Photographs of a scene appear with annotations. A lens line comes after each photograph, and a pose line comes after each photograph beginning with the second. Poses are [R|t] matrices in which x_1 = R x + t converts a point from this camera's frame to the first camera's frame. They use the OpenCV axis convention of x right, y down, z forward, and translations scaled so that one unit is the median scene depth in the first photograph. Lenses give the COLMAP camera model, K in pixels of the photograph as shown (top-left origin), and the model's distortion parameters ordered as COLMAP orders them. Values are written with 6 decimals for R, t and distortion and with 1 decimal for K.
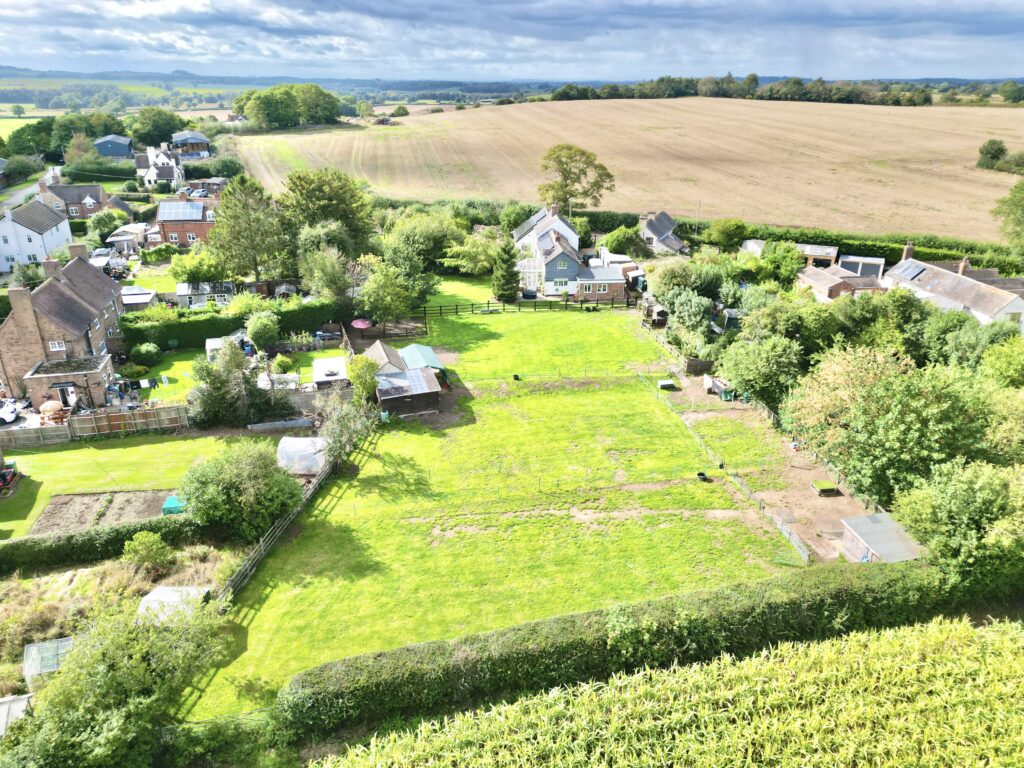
lens RADIAL K [[709.5, 0, 517.5], [0, 709.5, 382.3], [0, 0, 1]] dist [0.058281, -0.048558]
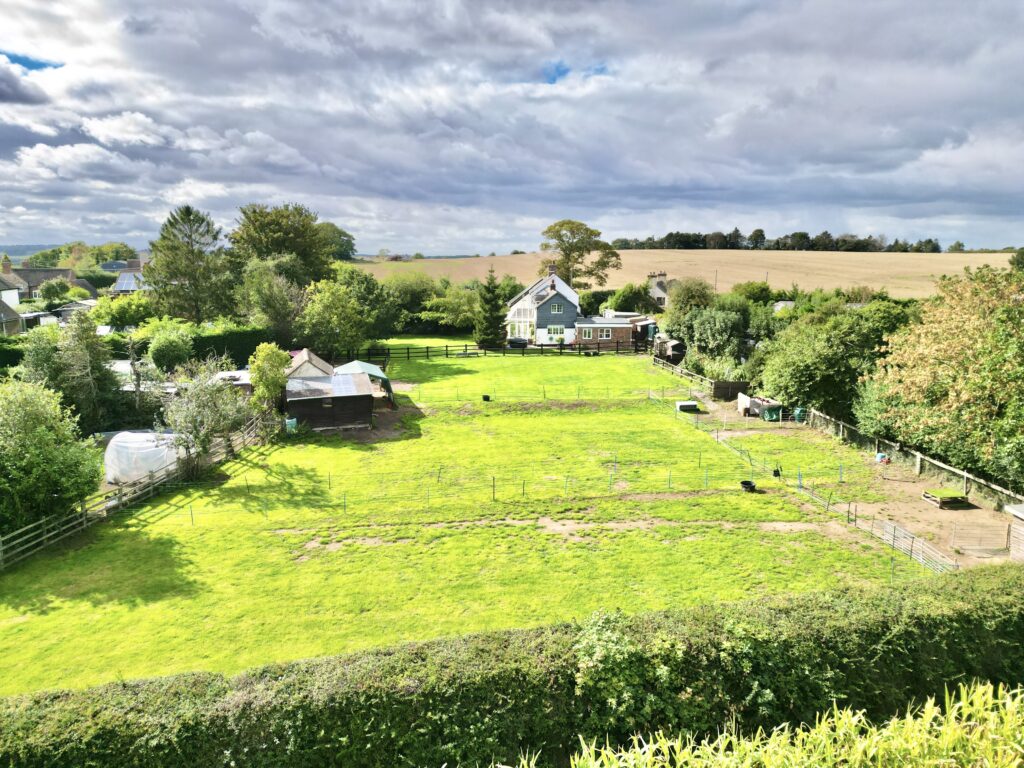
lens RADIAL K [[709.5, 0, 517.5], [0, 709.5, 382.3], [0, 0, 1]] dist [0.058281, -0.048558]
pose [[0.999639, 0.000952, -0.026867, 0.063398], [-0.006955, 0.974509, -0.224240, 0.177305], [0.025968, 0.224345, 0.974164, 0.323520]]
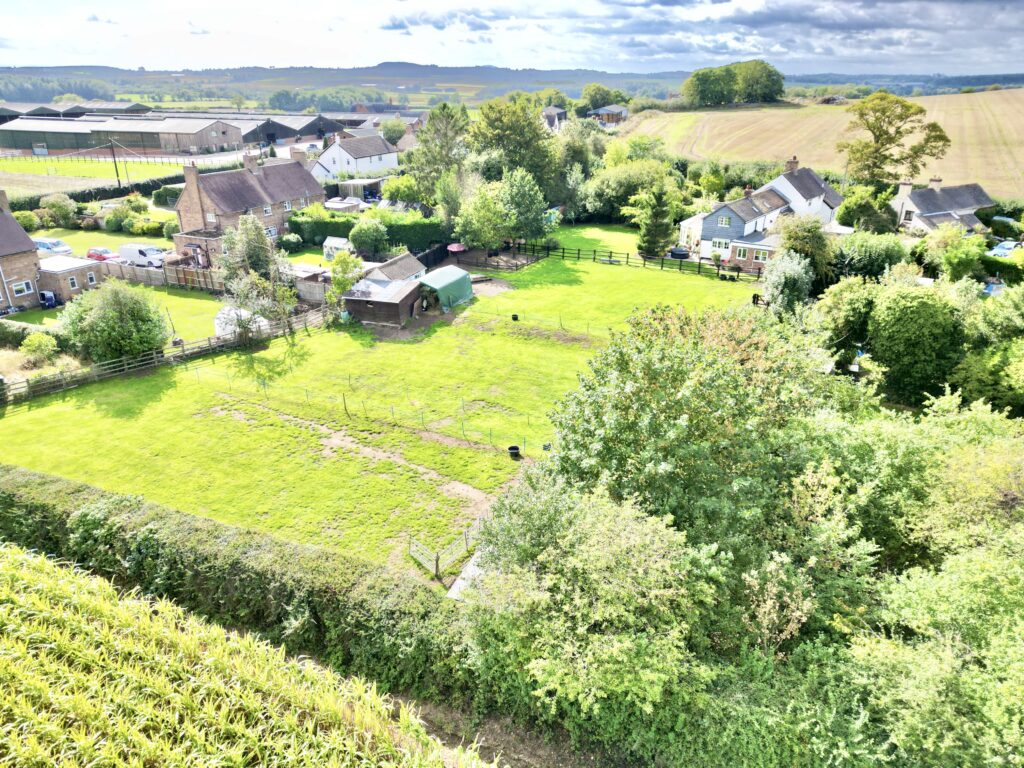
lens RADIAL K [[729.8, 0, 511.6], [0, 729.8, 354.4], [0, 0, 1]] dist [0.005886, 0.000227]
pose [[0.772805, 0.215654, -0.596880, 0.650414], [-0.238517, 0.970241, 0.041733, 0.001992], [0.588117, 0.110114, 0.801245, 0.363655]]
